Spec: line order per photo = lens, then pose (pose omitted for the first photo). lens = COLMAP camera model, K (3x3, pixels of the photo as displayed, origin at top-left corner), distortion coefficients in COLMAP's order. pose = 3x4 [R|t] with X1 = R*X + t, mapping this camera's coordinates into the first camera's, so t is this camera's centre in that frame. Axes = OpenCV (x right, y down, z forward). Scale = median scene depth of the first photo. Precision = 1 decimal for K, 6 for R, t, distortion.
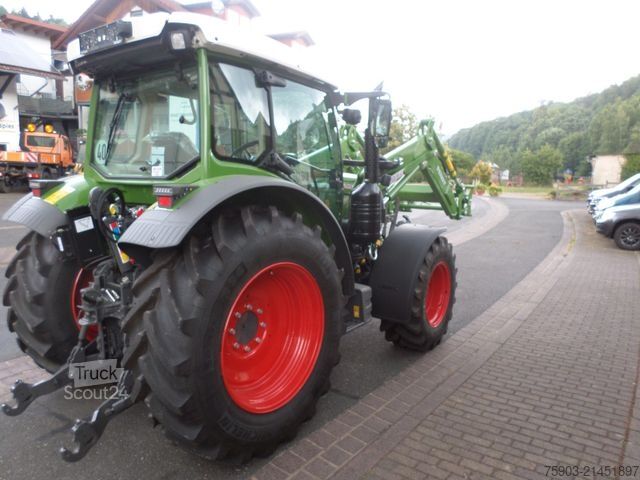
lens RADIAL K [[489.0, 0, 320.0], [0, 489.0, 240.0], [0, 0, 1]] dist [-0.009491, 0.000335]
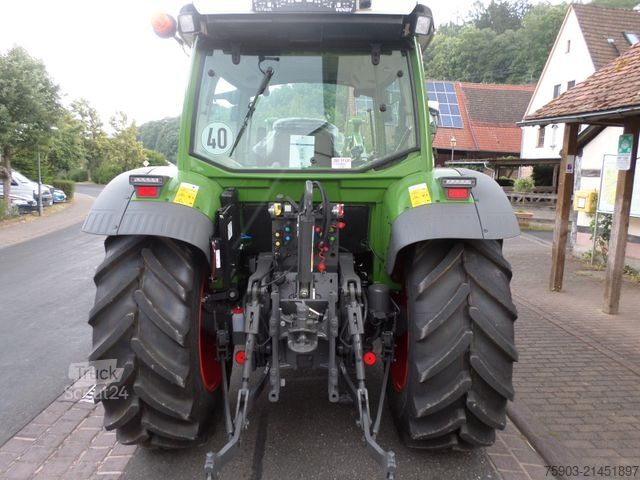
lens RADIAL K [[489.0, 0, 320.0], [0, 489.0, 240.0], [0, 0, 1]] dist [-0.009491, 0.000335]
pose [[0.798779, -0.086415, 0.595386, -0.898889], [0.087325, 0.995804, 0.027376, -0.029071], [-0.595253, 0.030125, 0.802973, 0.314471]]
